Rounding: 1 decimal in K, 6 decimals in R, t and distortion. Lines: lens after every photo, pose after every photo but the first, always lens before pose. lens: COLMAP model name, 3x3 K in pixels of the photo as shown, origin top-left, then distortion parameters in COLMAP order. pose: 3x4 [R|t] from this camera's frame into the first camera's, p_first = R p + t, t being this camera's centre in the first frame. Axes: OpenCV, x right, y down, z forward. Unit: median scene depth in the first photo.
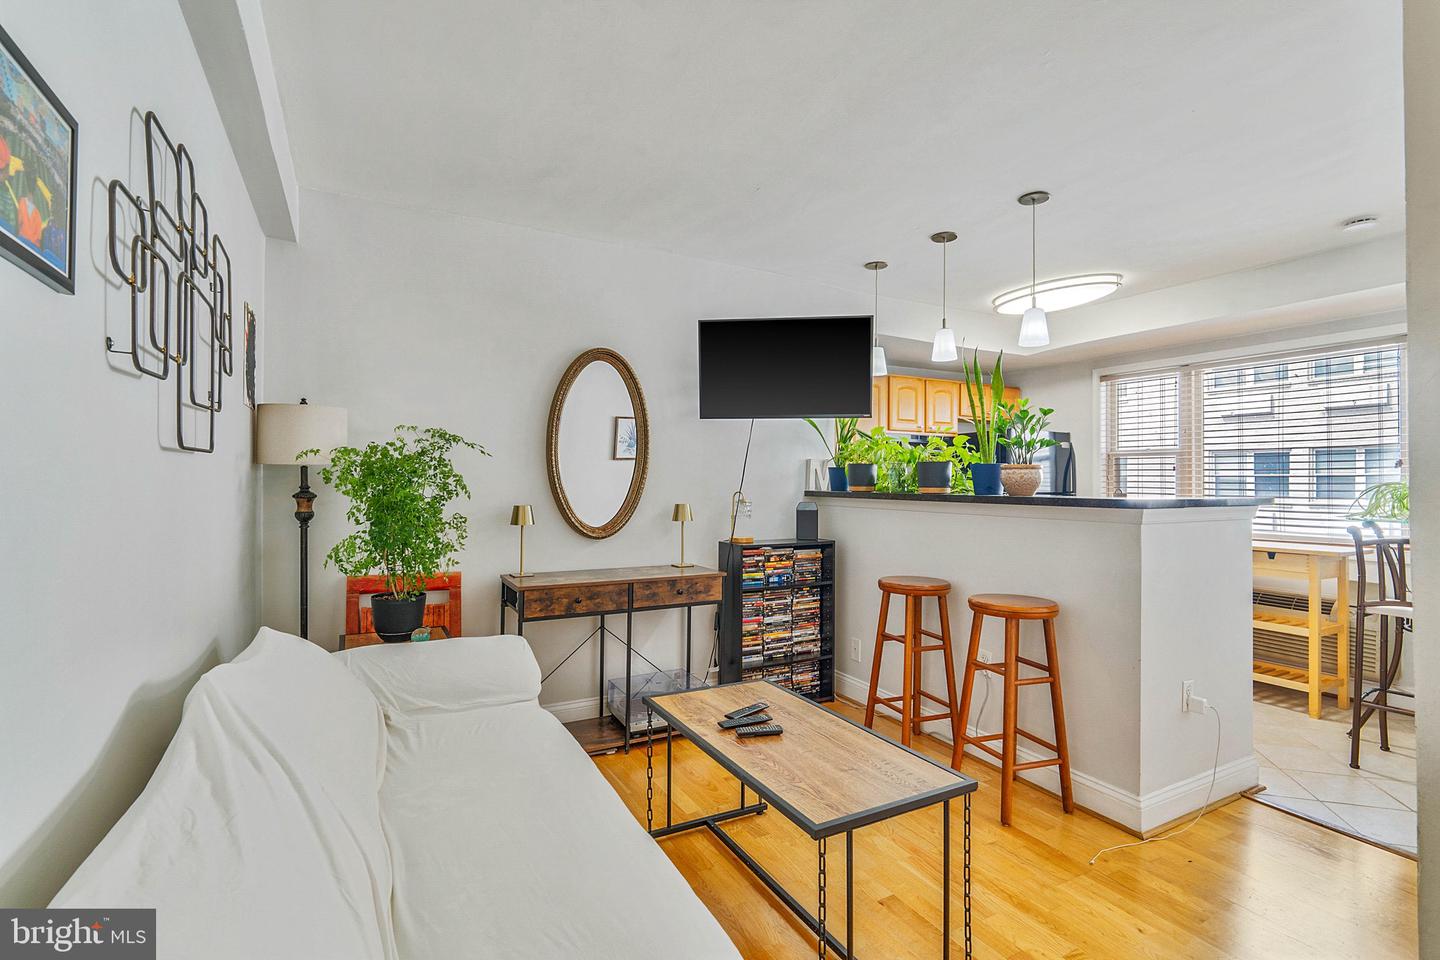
lens RADIAL K [[665.0, 0, 724.2], [0, 665.0, 477.9], [0, 0, 1]] dist [-0.003332, -0.001510]
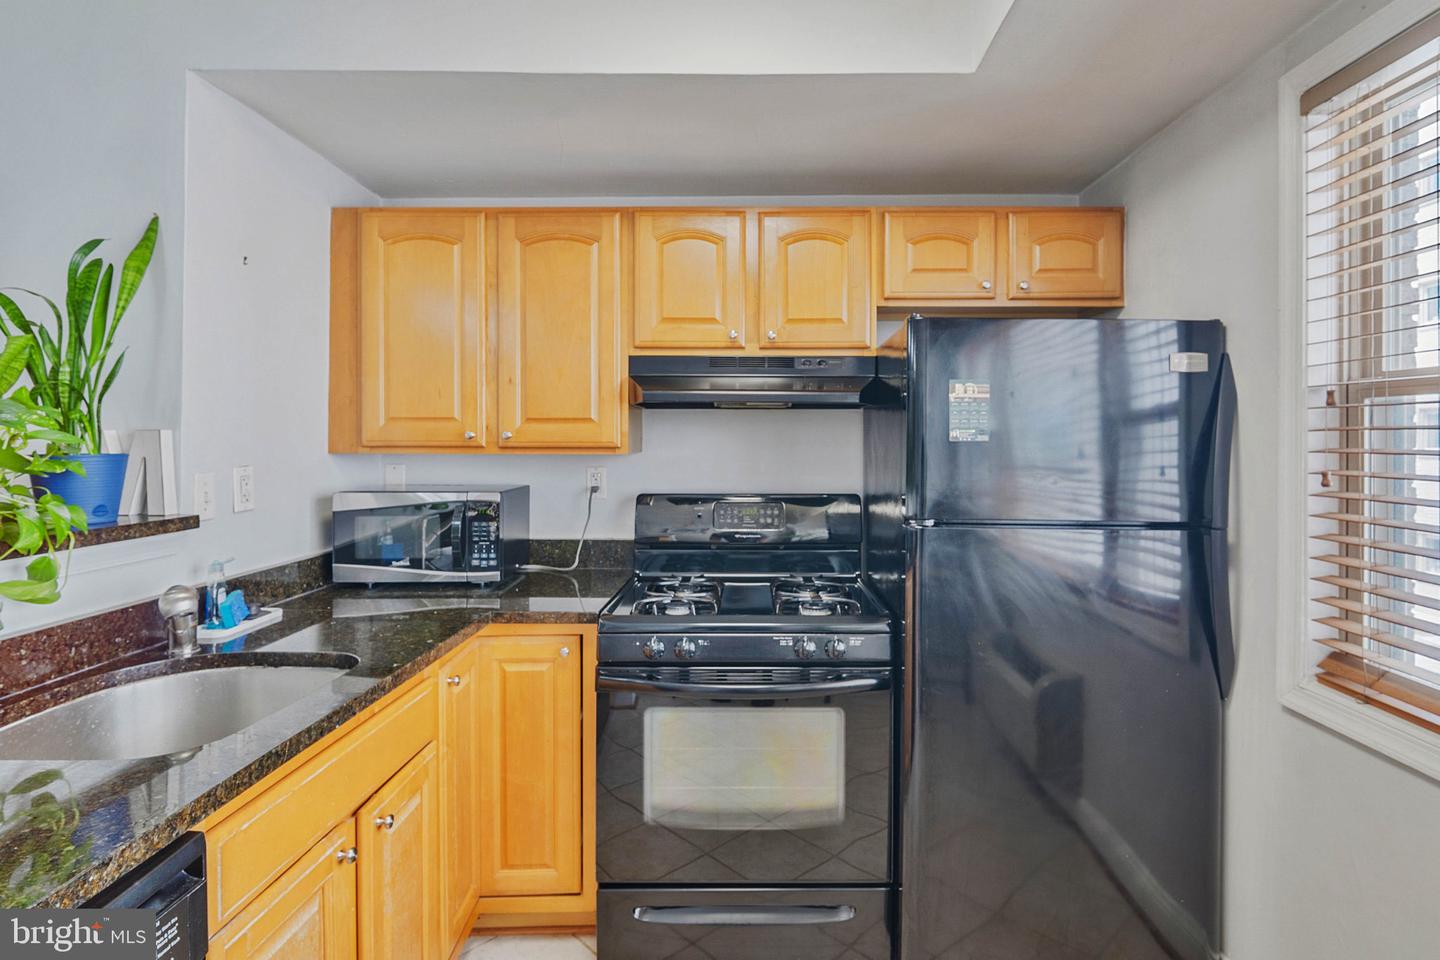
lens RADIAL K [[719.0, 0, 753.2], [0, 719.0, 438.8], [0, 0, 1]] dist [-0.000867, -0.001412]
pose [[0.877261, -0.002778, -0.480006, 0.716187], [0.004703, 0.999985, 0.002808, -0.024668], [0.479991, -0.004721, 0.877261, 0.906541]]
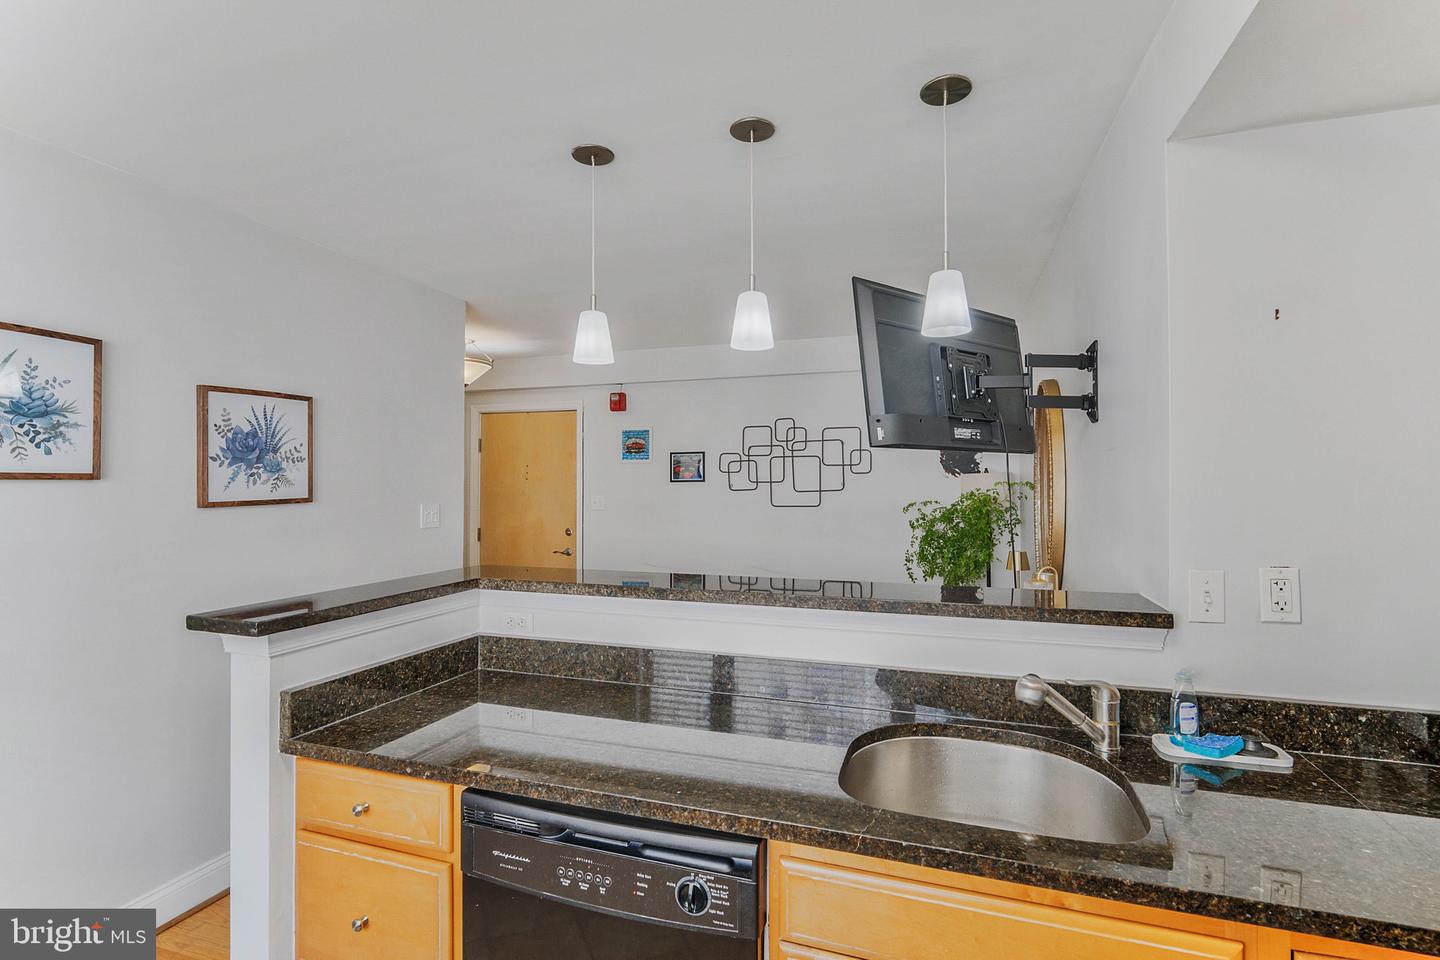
lens RADIAL K [[665.0, 0, 724.2], [0, 665.0, 477.9], [0, 0, 1]] dist [-0.003332, -0.001510]
pose [[-0.731338, -0.008379, -0.681964, 0.650555], [0.002099, 0.999892, -0.014536, -0.051628], [0.682012, -0.012062, -0.731242, 1.237760]]
